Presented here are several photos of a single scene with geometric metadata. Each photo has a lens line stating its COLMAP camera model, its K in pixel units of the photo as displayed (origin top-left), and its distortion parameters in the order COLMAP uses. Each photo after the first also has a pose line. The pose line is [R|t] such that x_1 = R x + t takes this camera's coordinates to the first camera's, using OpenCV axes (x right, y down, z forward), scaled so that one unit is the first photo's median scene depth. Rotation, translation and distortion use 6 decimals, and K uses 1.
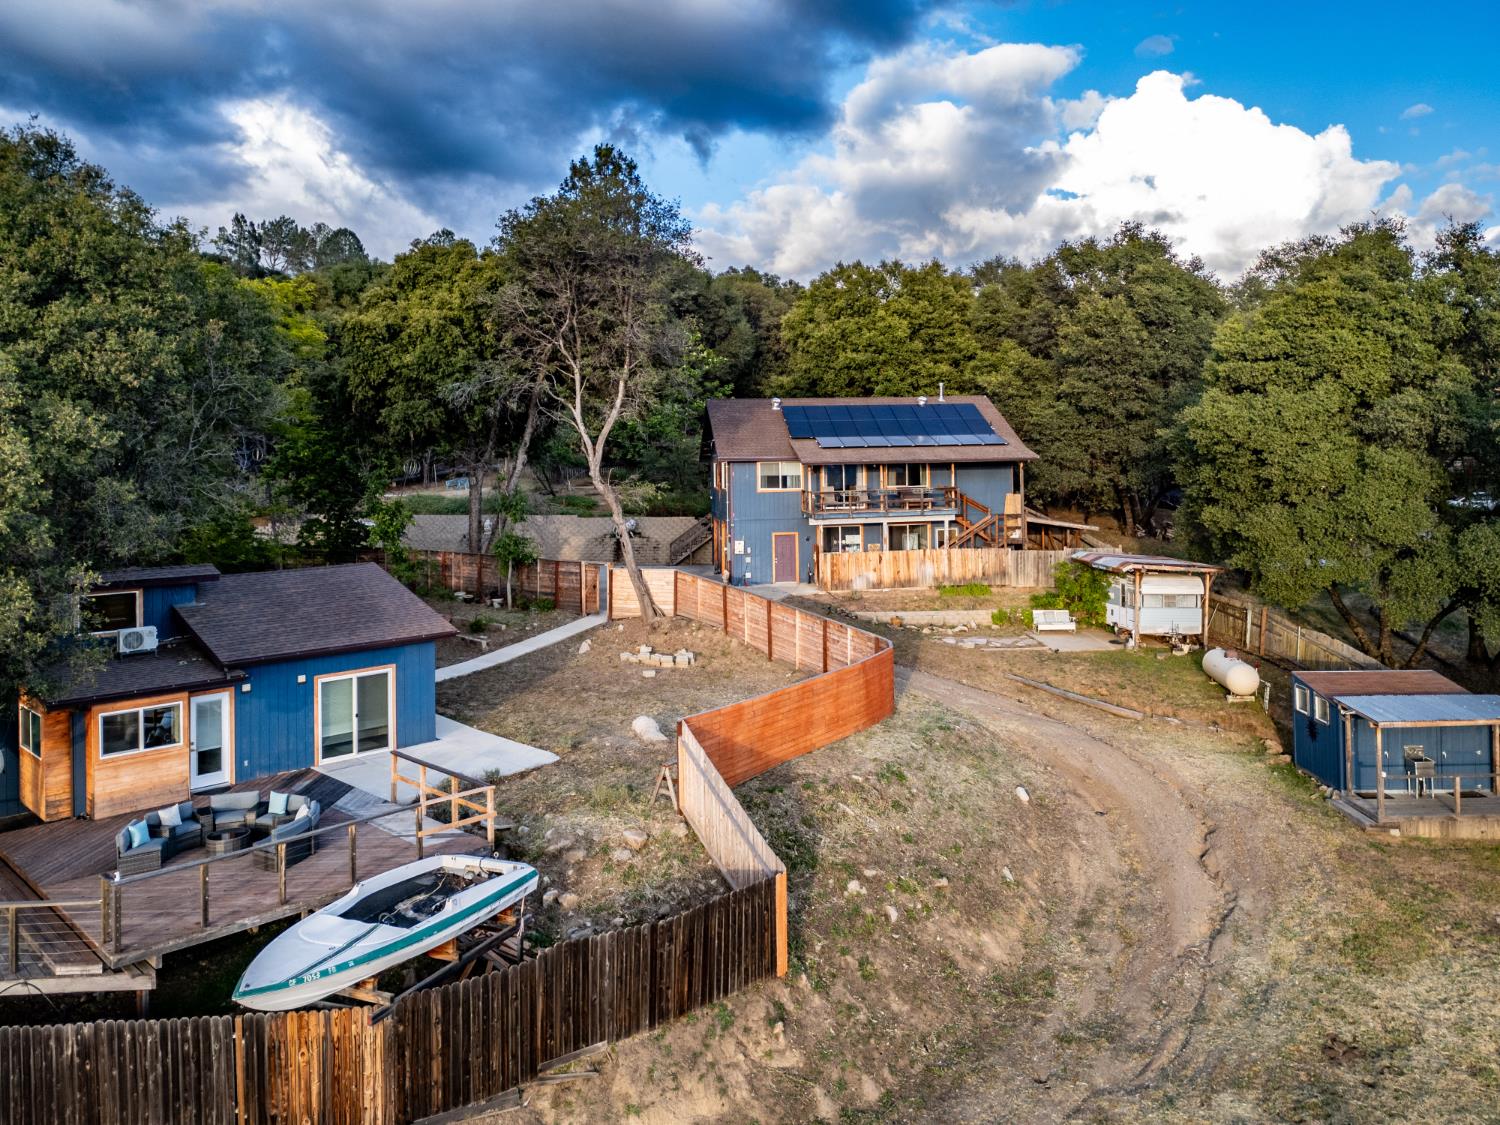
lens RADIAL K [[1053.4, 0, 749.8], [0, 1053.4, 481.5], [0, 0, 1]] dist [0.000774, 0.003002]
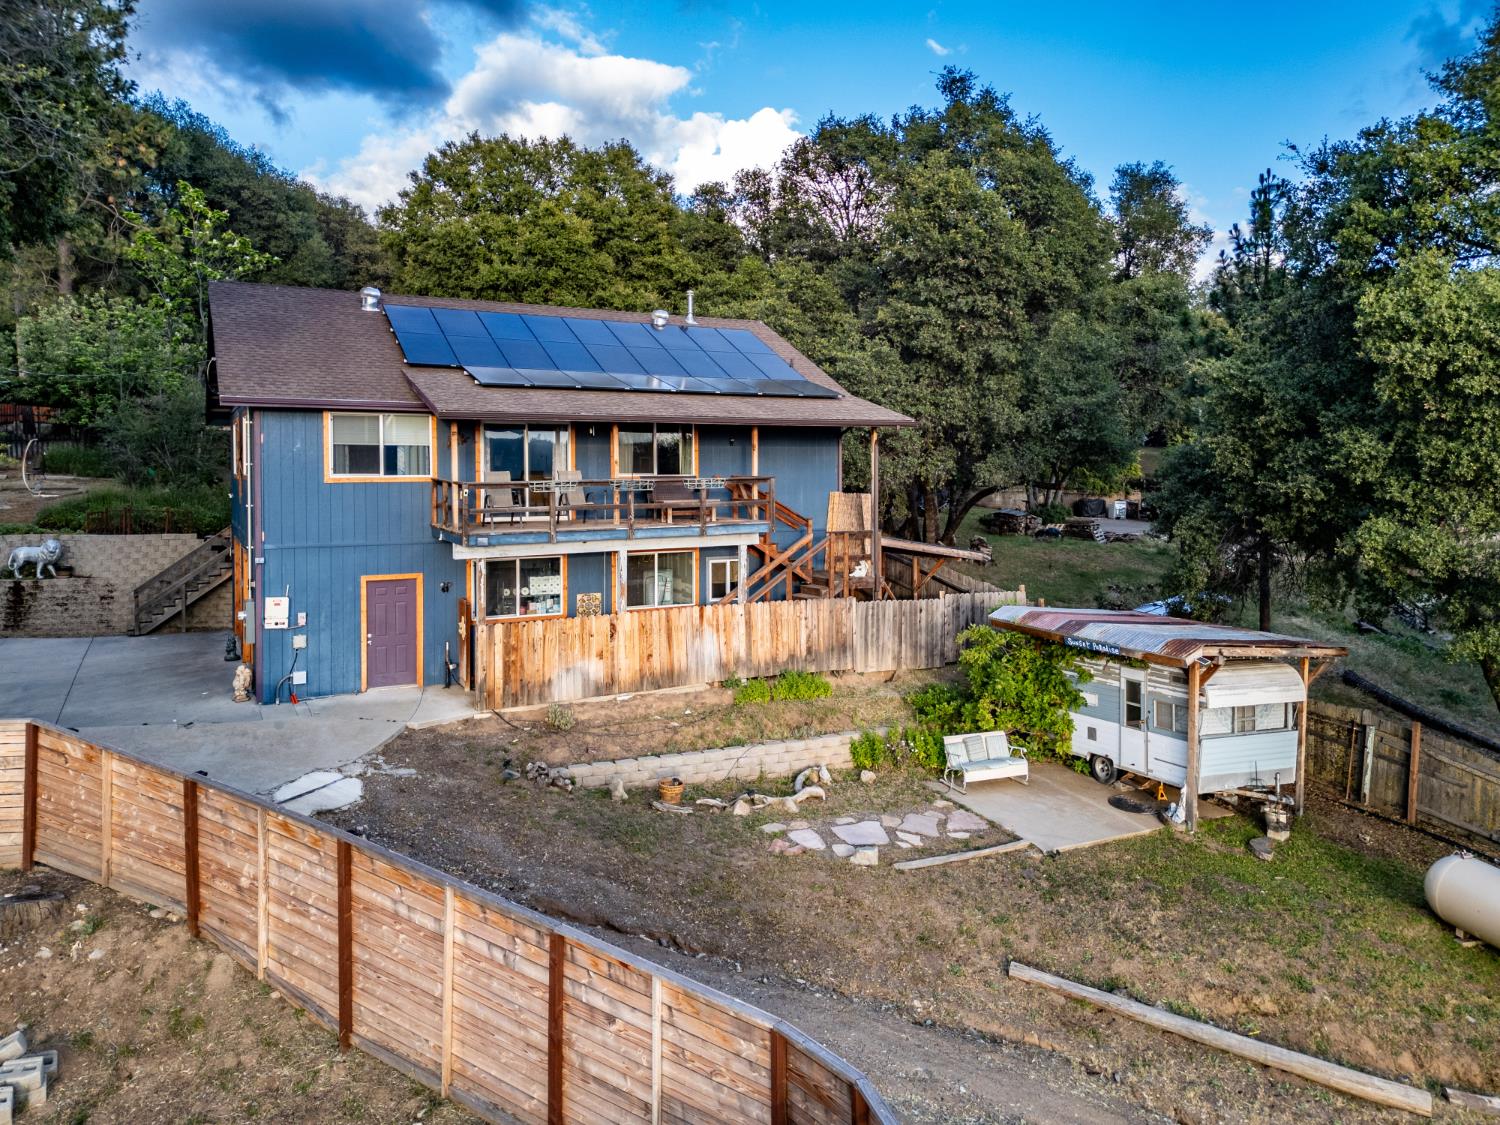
lens RADIAL K [[1121.7, 0, 750.3], [0, 1121.7, 500.8], [0, 0, 1]] dist [0.104084, -0.122514]
pose [[0.938967, 0.006040, 0.343953, 0.011173], [-0.011303, 0.999848, 0.013299, 0.009679], [-0.343821, -0.016374, 0.938893, 0.514139]]
